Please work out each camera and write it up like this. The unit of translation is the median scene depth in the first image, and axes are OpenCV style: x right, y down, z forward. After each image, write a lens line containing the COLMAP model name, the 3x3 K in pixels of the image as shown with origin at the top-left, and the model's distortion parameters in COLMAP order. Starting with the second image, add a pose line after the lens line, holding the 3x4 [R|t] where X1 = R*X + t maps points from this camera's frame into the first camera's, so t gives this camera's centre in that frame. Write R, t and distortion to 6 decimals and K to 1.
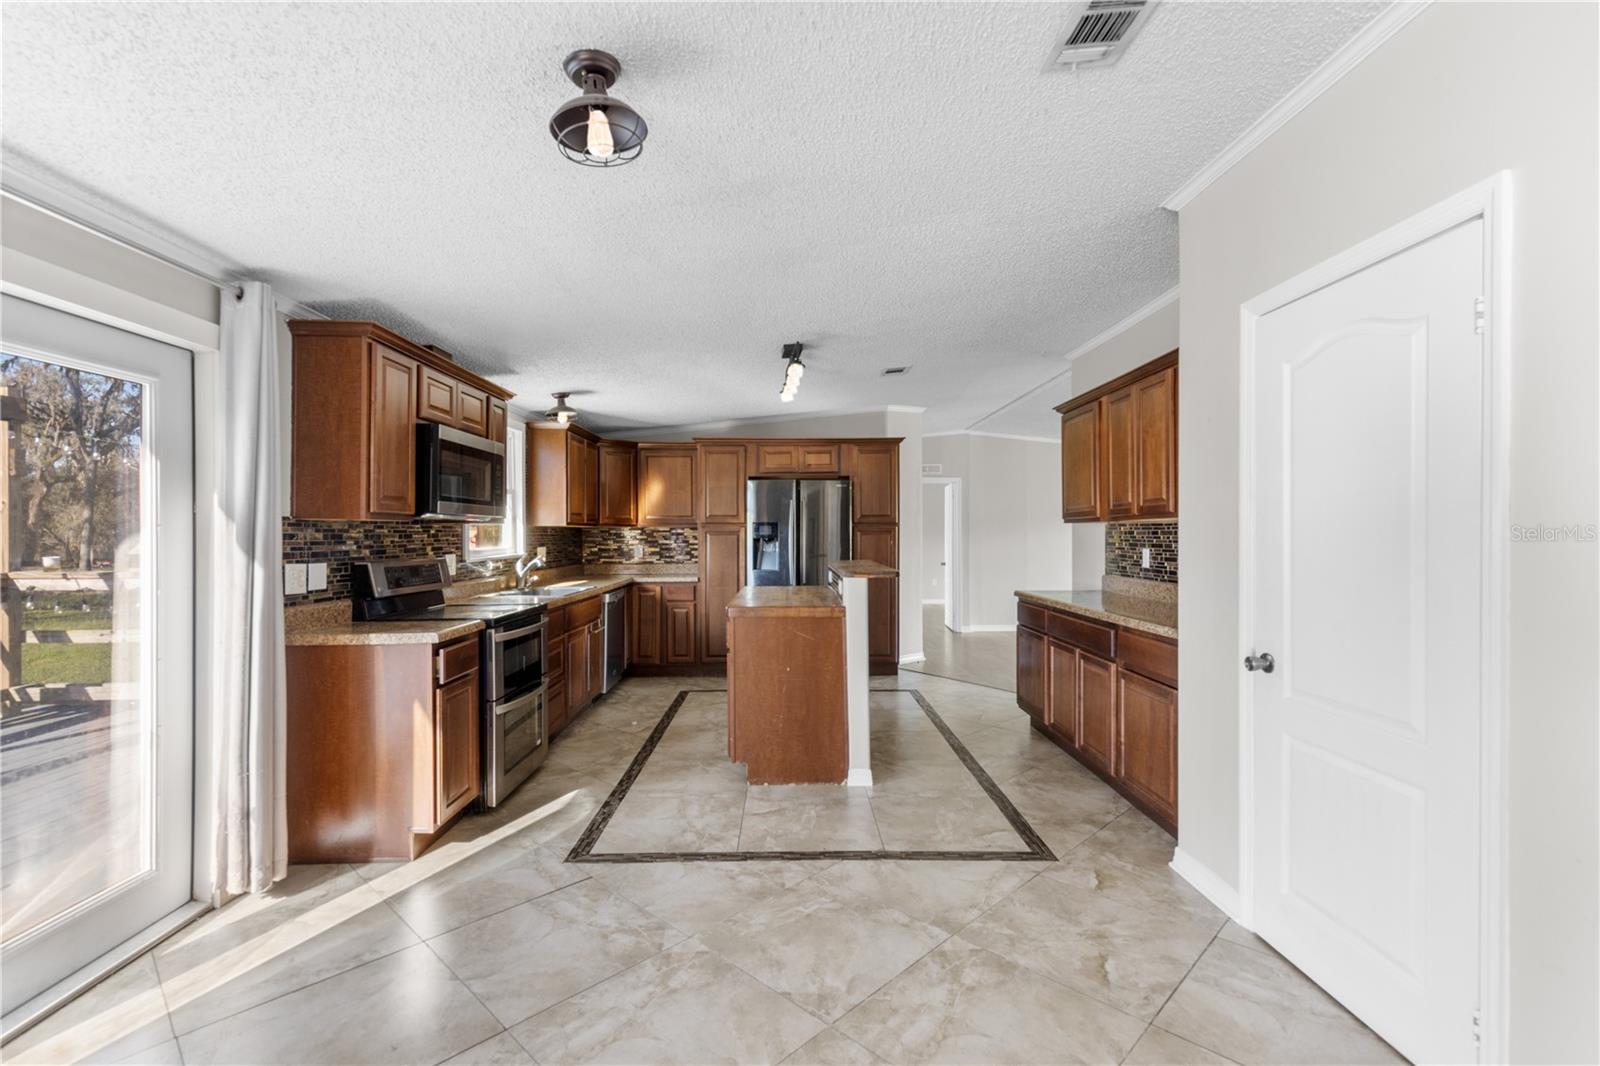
lens RADIAL K [[728.8, 0, 792.8], [0, 728.8, 532.4], [0, 0, 1]] dist [0.000813, -0.000388]
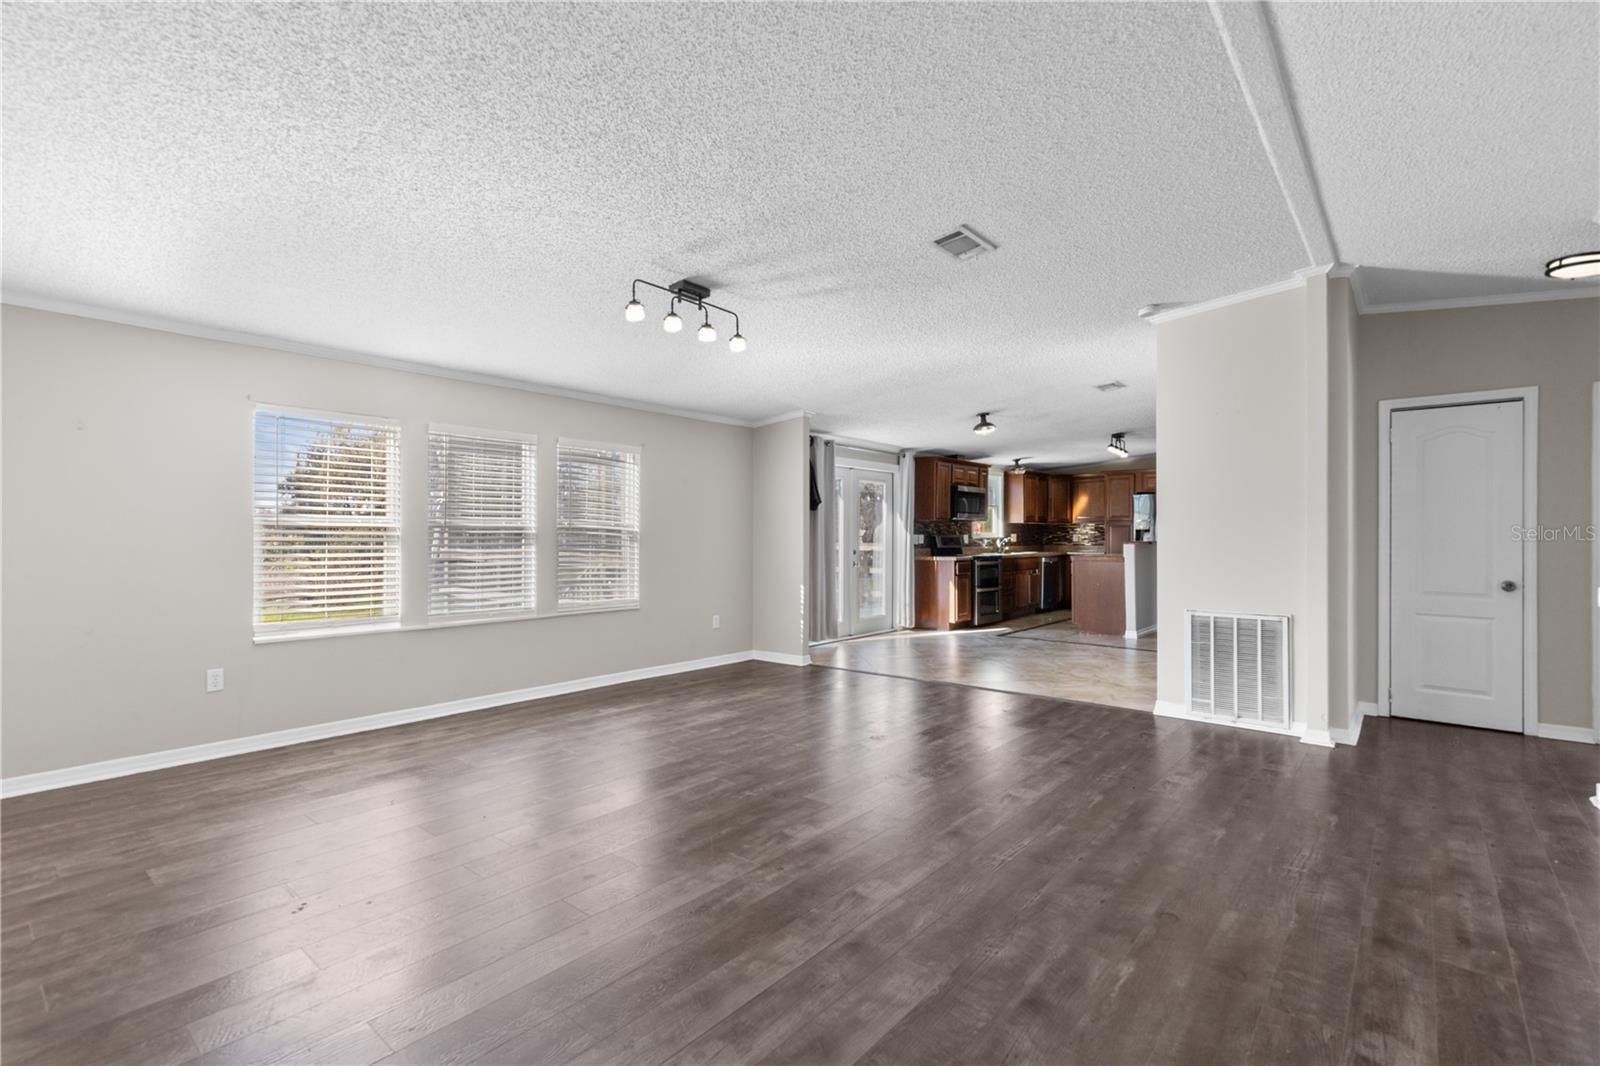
lens RADIAL K [[762.5, 0, 800.0], [0, 762.5, 533.0], [0, 0, 1]] dist [0.000397, 0.000121]
pose [[0.765758, 0.000515, -0.643128, 0.988147], [-0.000751, 1.000000, -0.000093, 0.035237], [0.643128, 0.000554, 0.765758, -1.729496]]
